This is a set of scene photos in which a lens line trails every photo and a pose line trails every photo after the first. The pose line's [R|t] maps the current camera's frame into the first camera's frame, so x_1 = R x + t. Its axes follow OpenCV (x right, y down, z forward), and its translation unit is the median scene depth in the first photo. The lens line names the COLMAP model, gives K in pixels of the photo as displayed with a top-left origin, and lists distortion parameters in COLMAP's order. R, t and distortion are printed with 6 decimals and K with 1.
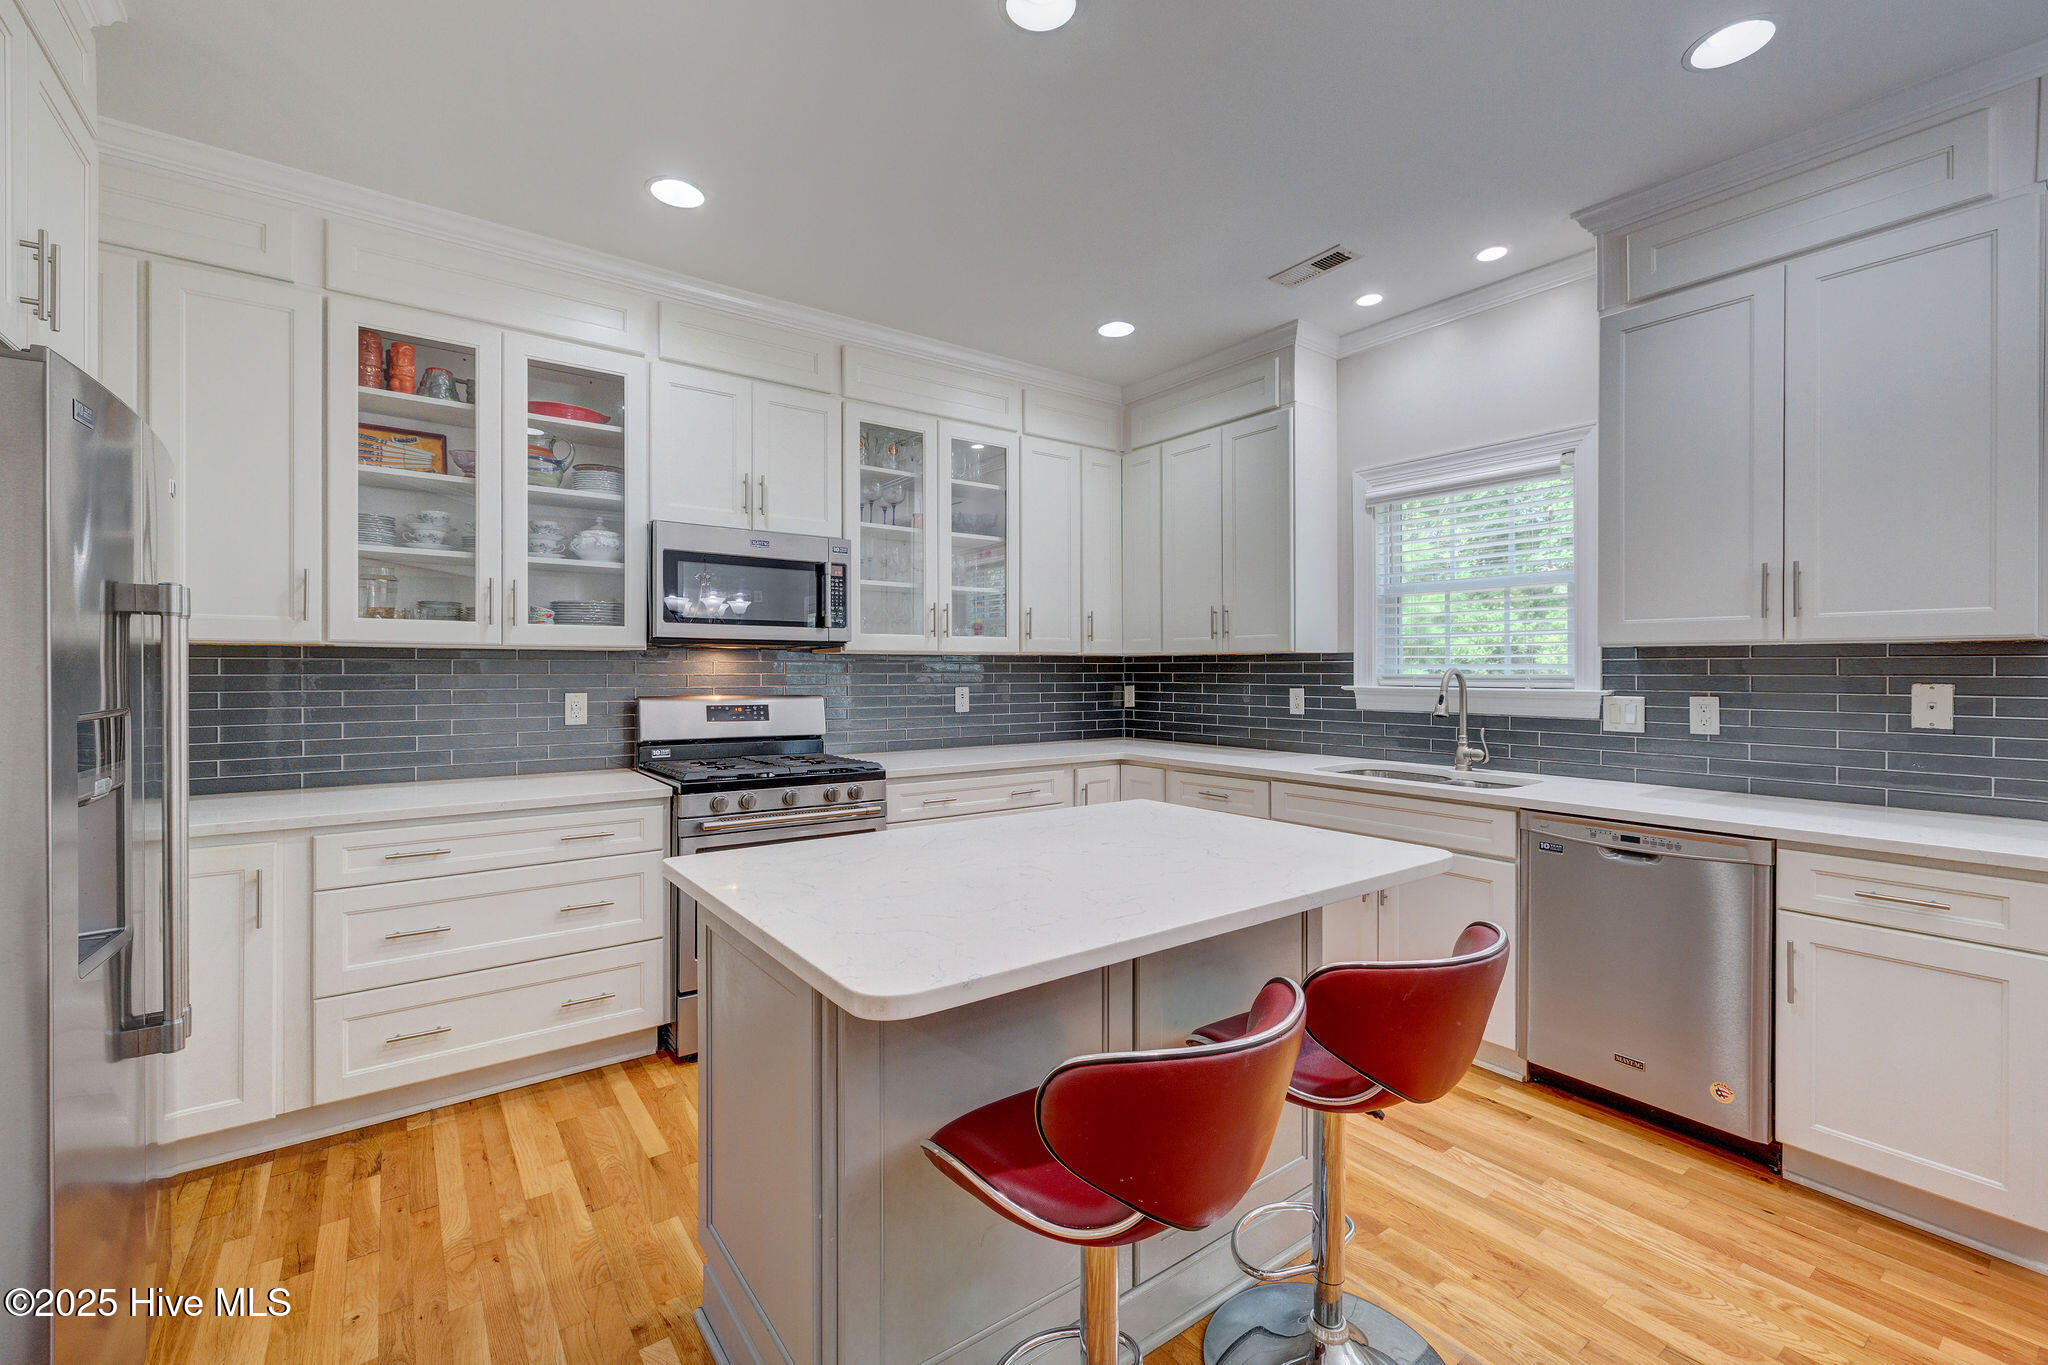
lens RADIAL K [[855.7, 0, 1019.4], [0, 855.7, 677.9], [0, 0, 1]] dist [0.000566, -0.000428]
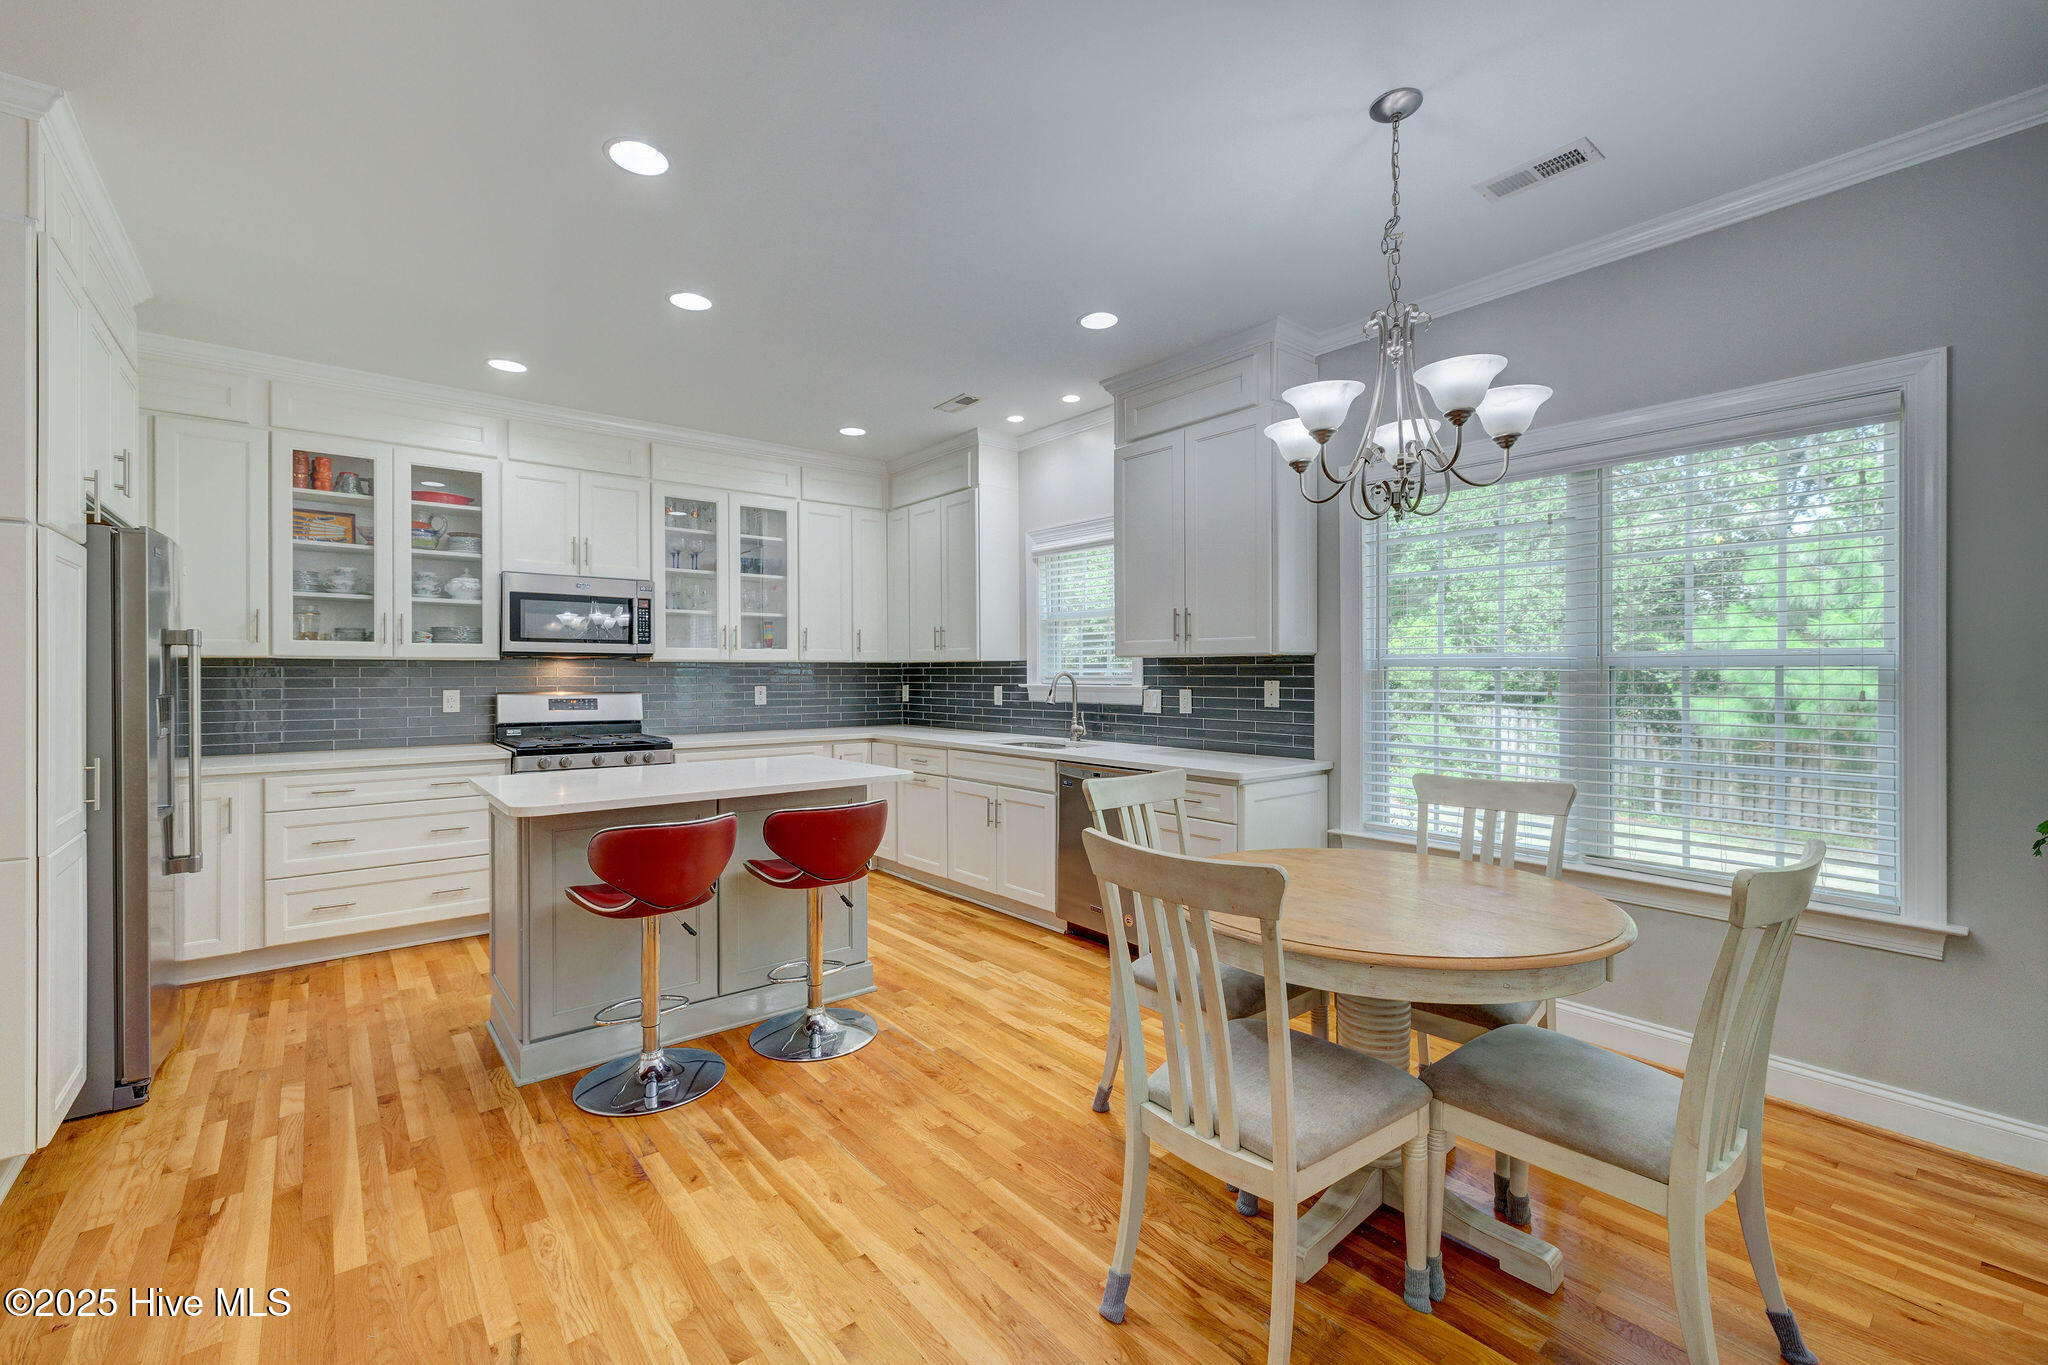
lens RADIAL K [[855.7, 0, 1023.4], [0, 855.7, 681.5], [0, 0, 1]] dist [0.000566, -0.000428]
pose [[0.998665, -0.002704, 0.051591, 0.398048], [0.002697, 0.999996, 0.000197, 0.006174], [-0.051591, -0.000057, 0.998668, -0.523911]]
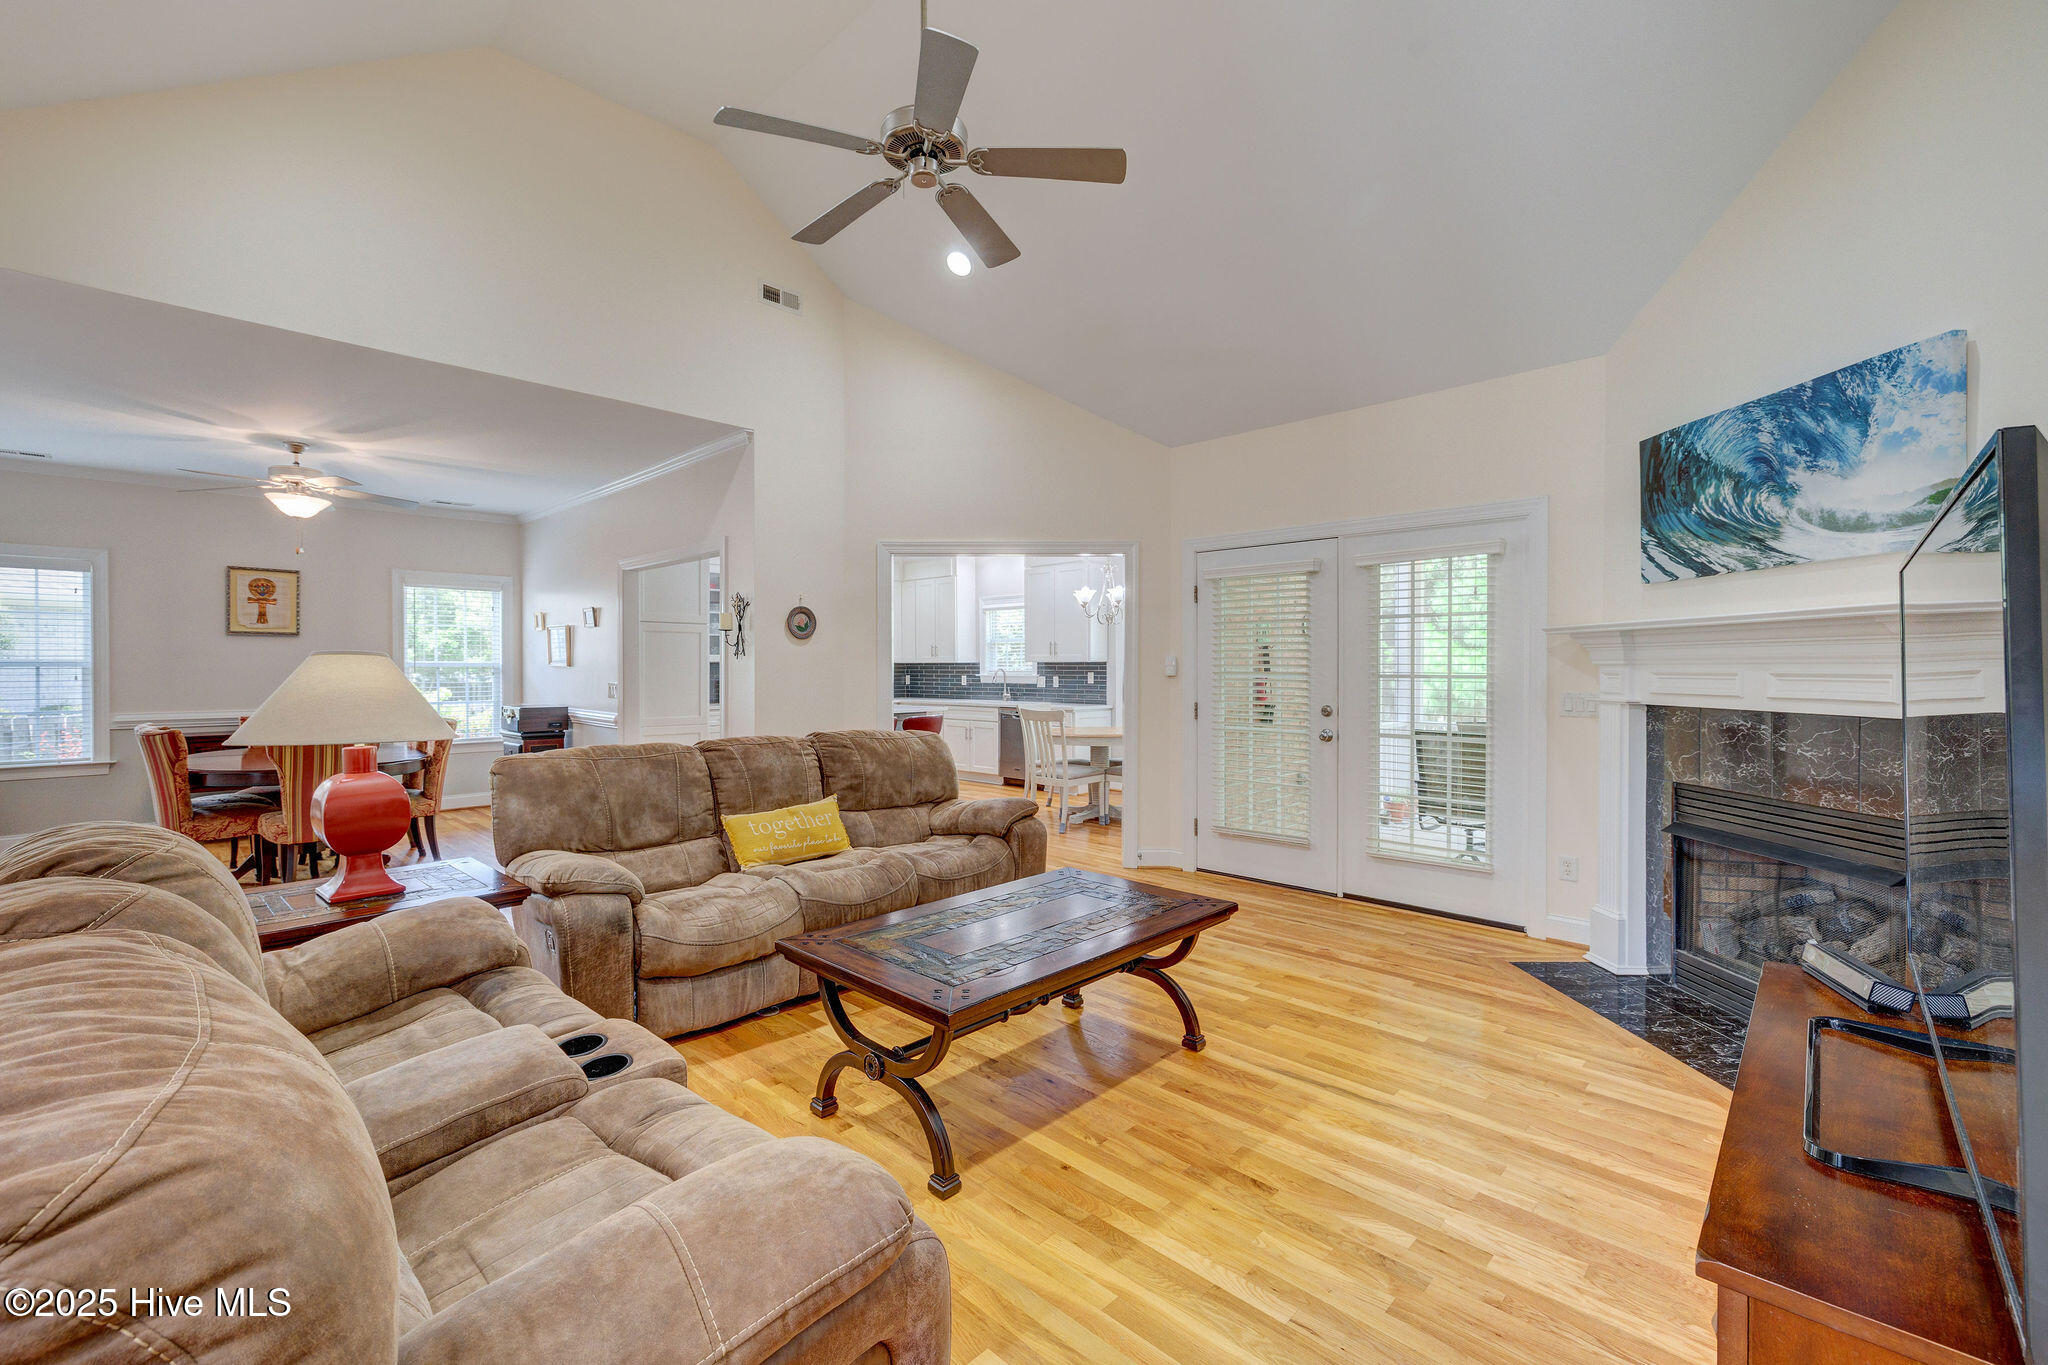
lens RADIAL K [[855.7, 0, 1024.0], [0, 855.7, 673.4], [0, 0, 1]] dist [0.000566, -0.000428]
pose [[0.986323, -0.008991, 0.164578, 0.091301], [0.008265, 0.999953, 0.005096, -0.008417], [-0.164616, -0.003666, 0.986351, -2.288837]]
